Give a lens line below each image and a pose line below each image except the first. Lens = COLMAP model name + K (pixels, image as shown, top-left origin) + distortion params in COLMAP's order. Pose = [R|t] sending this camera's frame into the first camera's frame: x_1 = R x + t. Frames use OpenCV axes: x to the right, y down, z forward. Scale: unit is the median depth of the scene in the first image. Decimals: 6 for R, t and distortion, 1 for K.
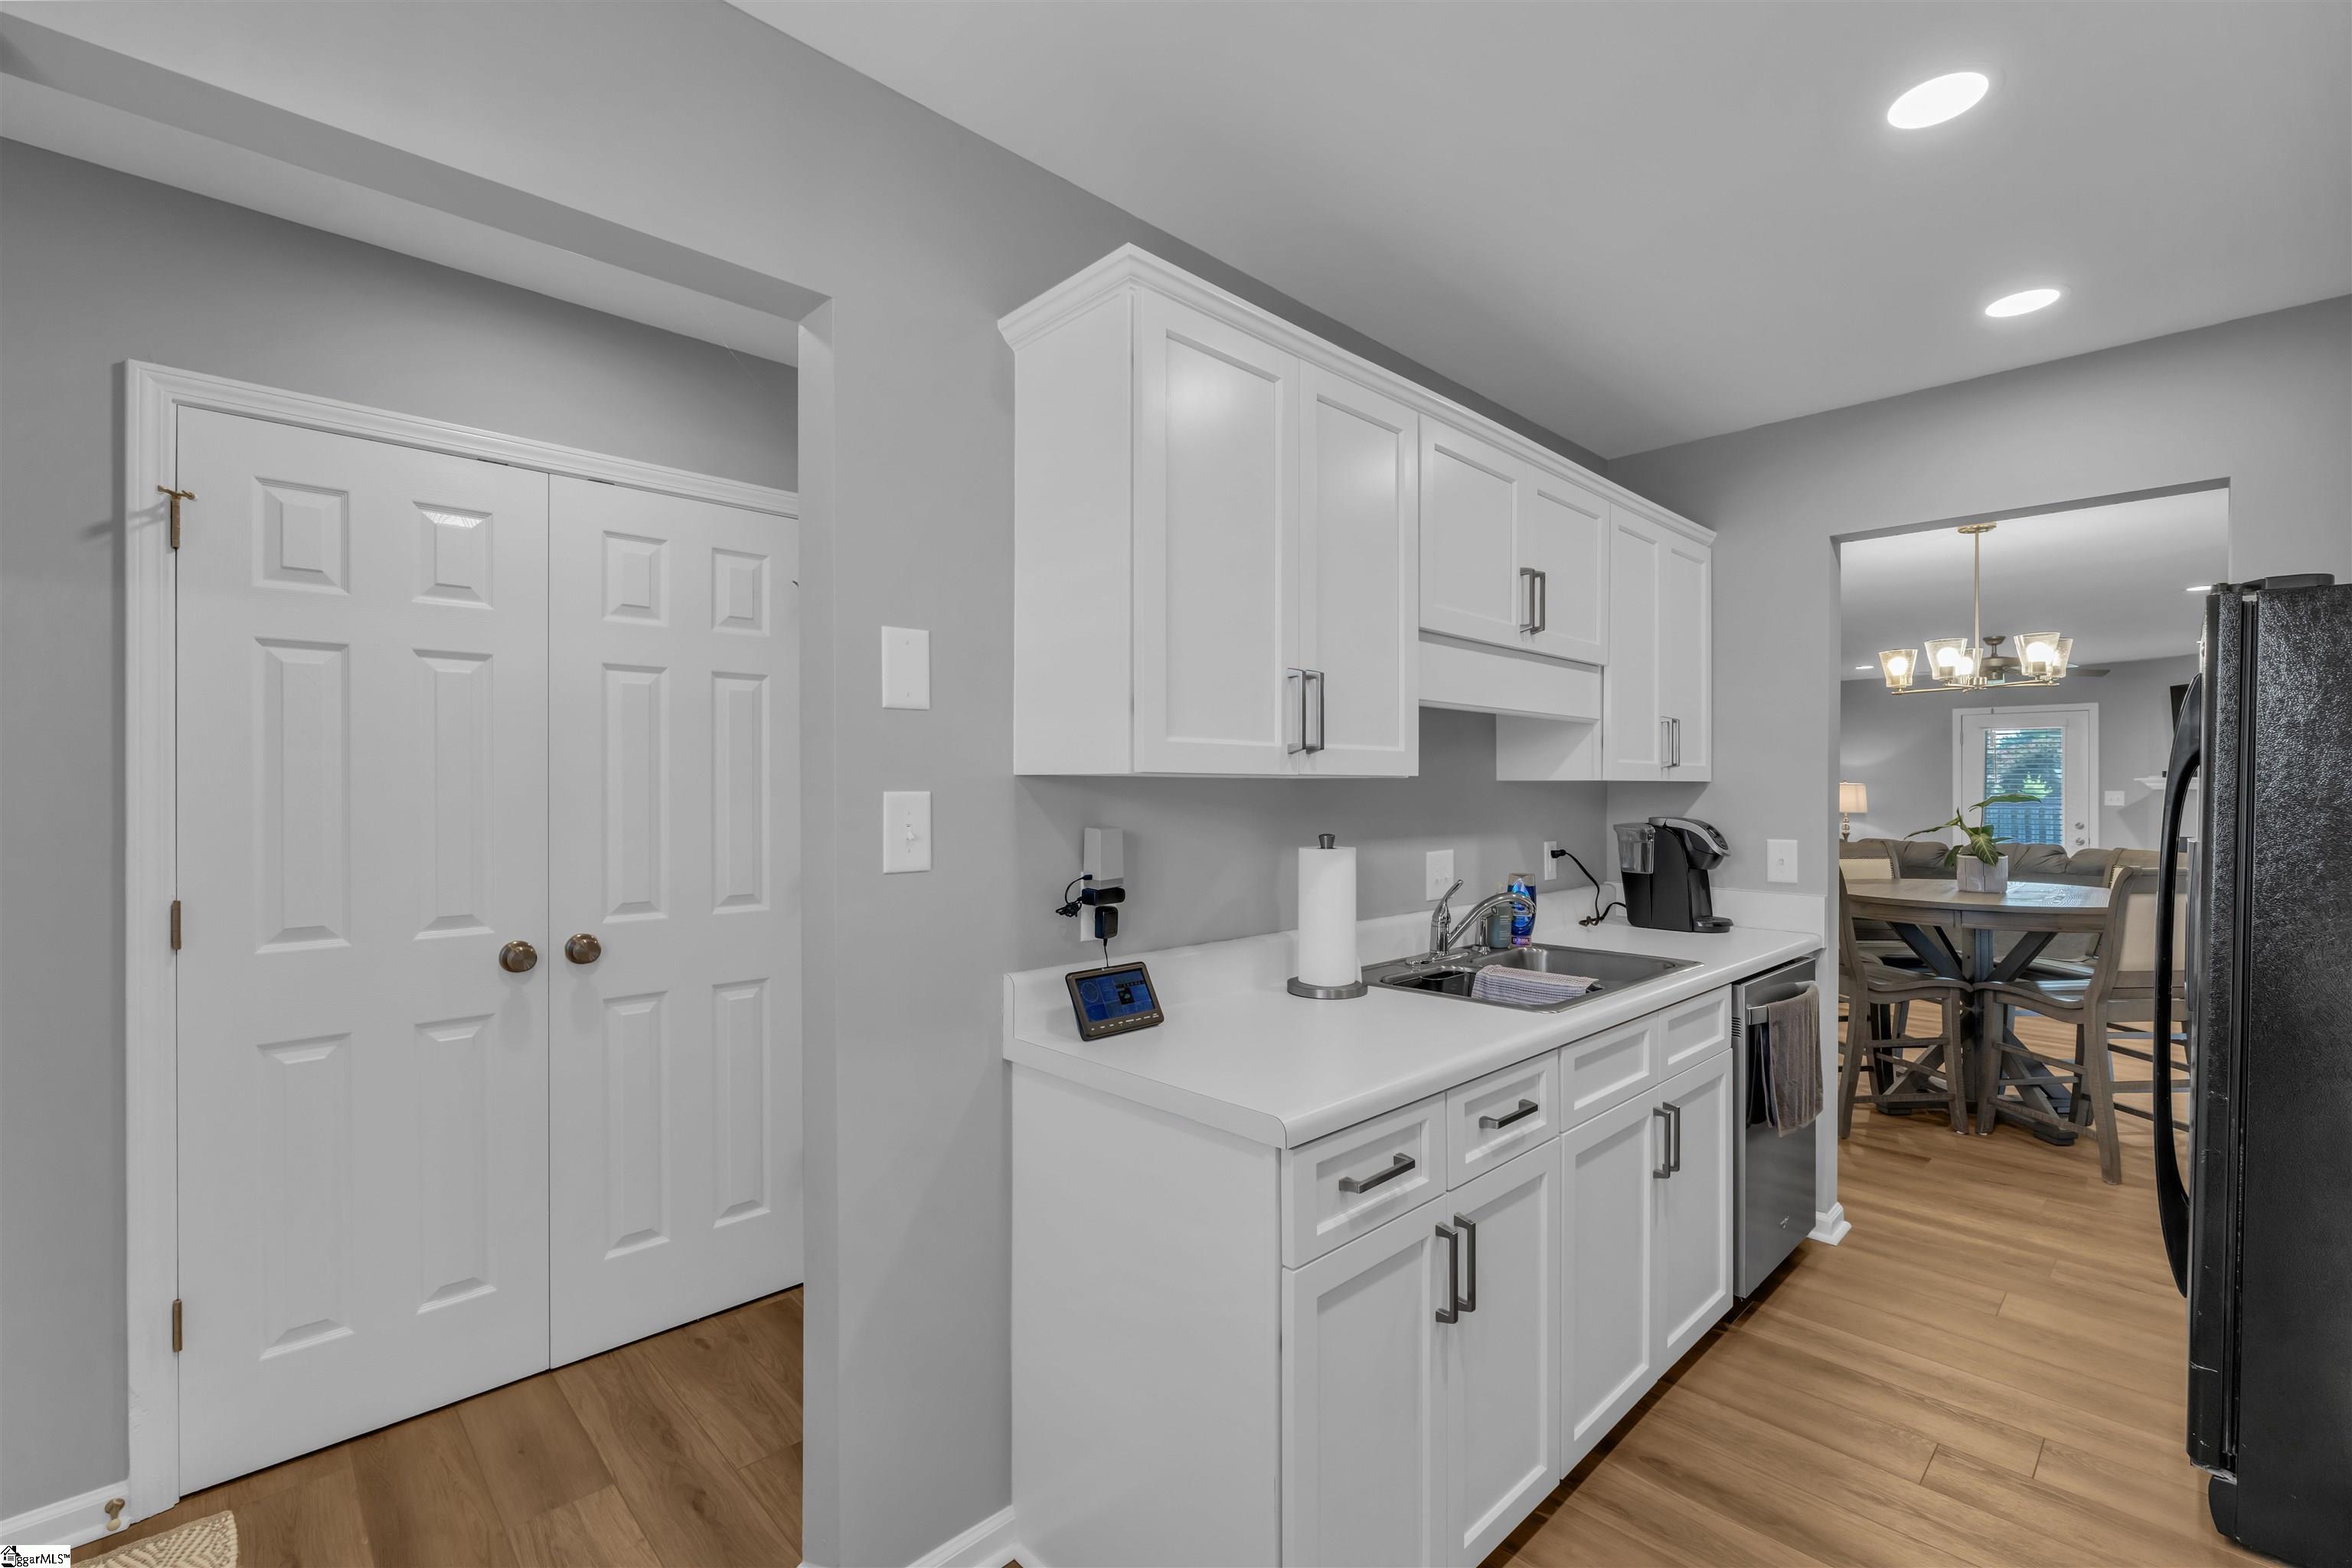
lens RADIAL K [[1015.2, 0, 1171.7], [0, 1015.2, 793.5], [0, 0, 1]] dist [-0.003268, 0.000214]
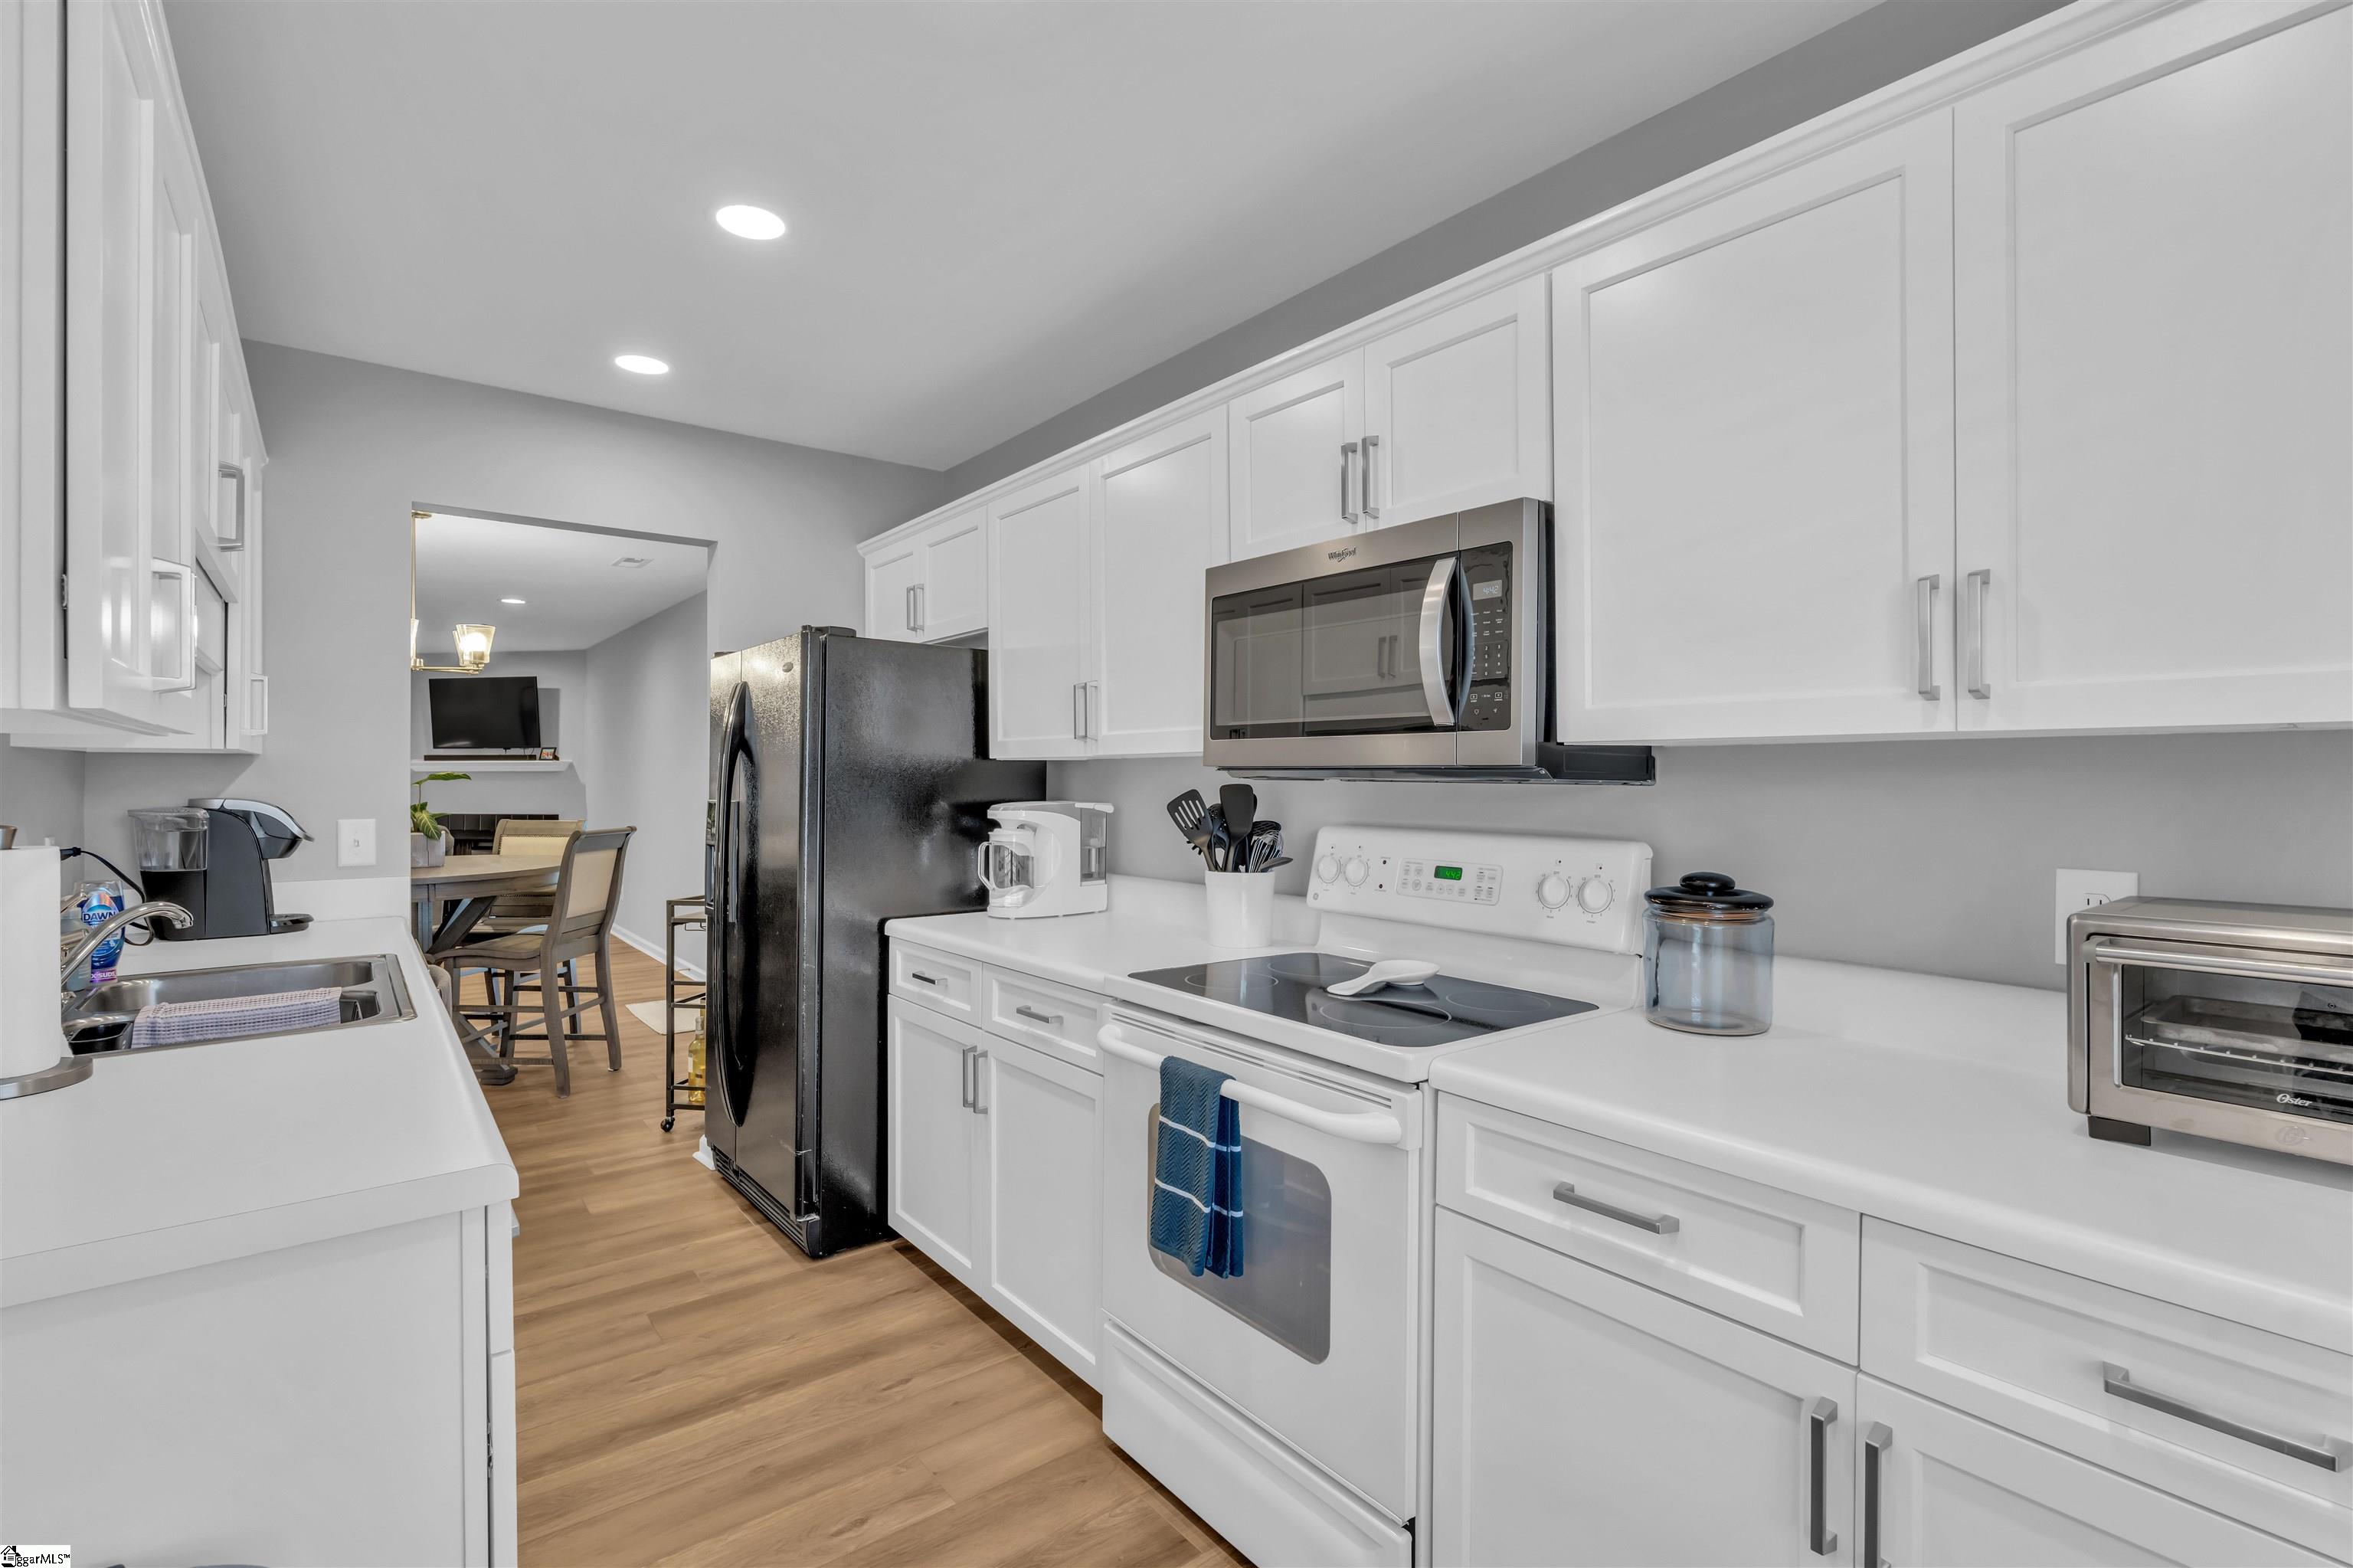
lens RADIAL K [[1074.2, 0, 1176.5], [0, 1074.2, 784.0], [0, 0, 1]] dist [-0.002218, -0.000503]
pose [[0.087331, -0.007189, 0.996153, -0.288683], [0.003619, 0.999970, 0.006900, 0.009935], [-0.996173, 0.003003, 0.087355, 0.180247]]
